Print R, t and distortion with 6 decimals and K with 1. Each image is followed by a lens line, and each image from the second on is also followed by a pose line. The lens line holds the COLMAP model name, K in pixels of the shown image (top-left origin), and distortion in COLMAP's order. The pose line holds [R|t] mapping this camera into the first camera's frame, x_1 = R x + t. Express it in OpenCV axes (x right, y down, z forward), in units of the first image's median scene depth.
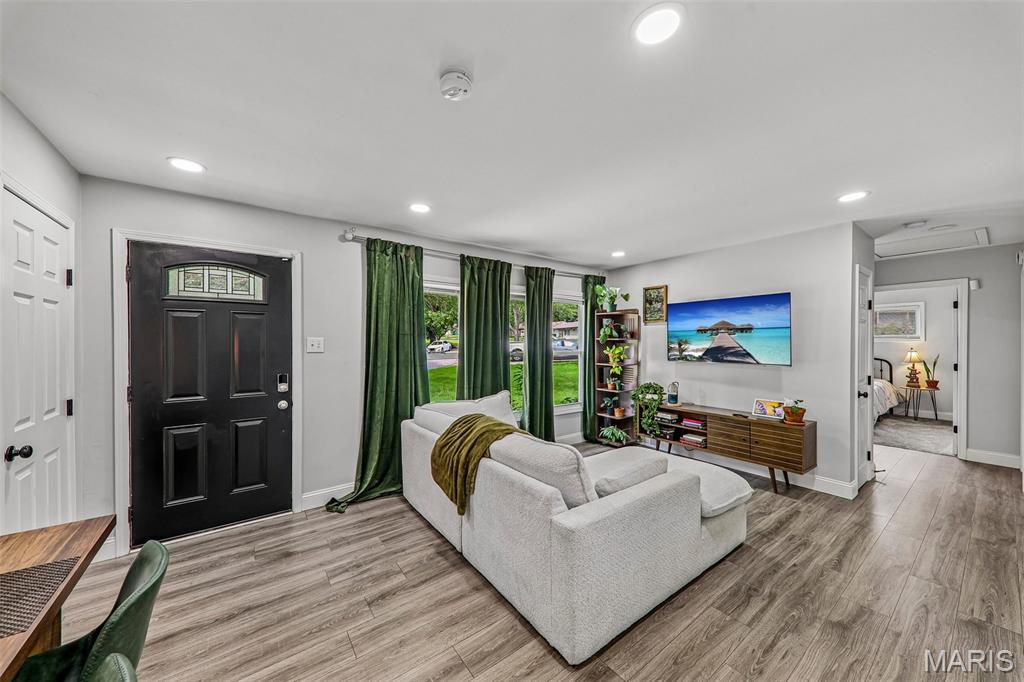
lens RADIAL K [[363.8, 0, 505.5], [0, 363.8, 342.9], [0, 0, 1]] dist [0.006800, -0.004155]
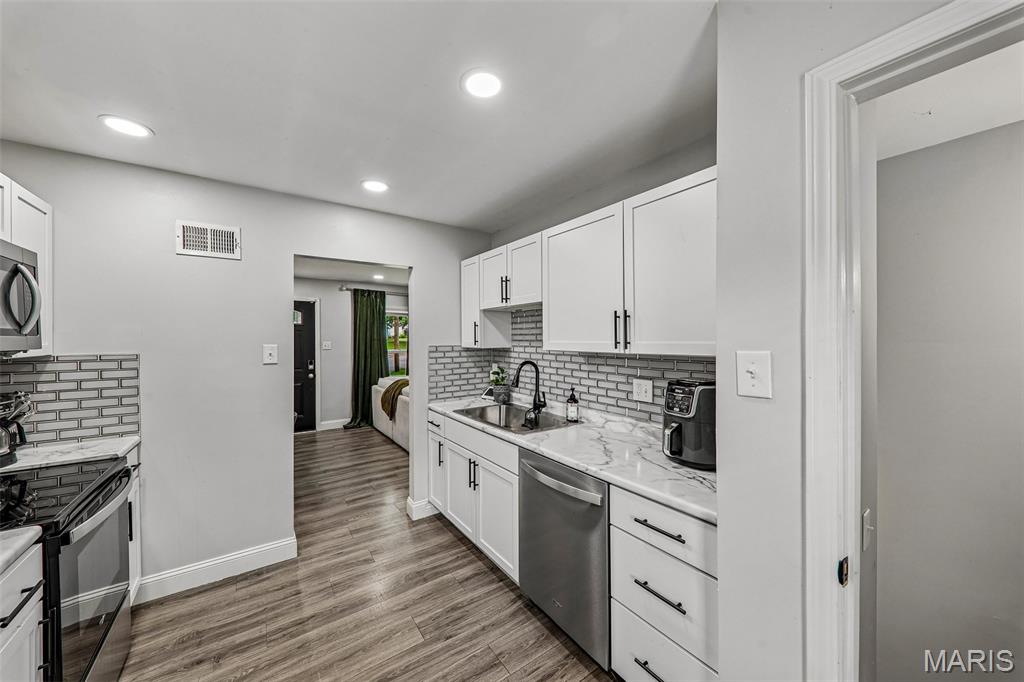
lens RADIAL K [[363.8, 0, 495.8], [0, 363.8, 340.9], [0, 0, 1]] dist [0.006800, -0.004155]
pose [[0.999408, -0.002475, -0.034320, 0.424479], [0.002583, 0.999992, 0.003095, -0.022798], [0.034312, -0.003182, 0.999406, -0.868369]]
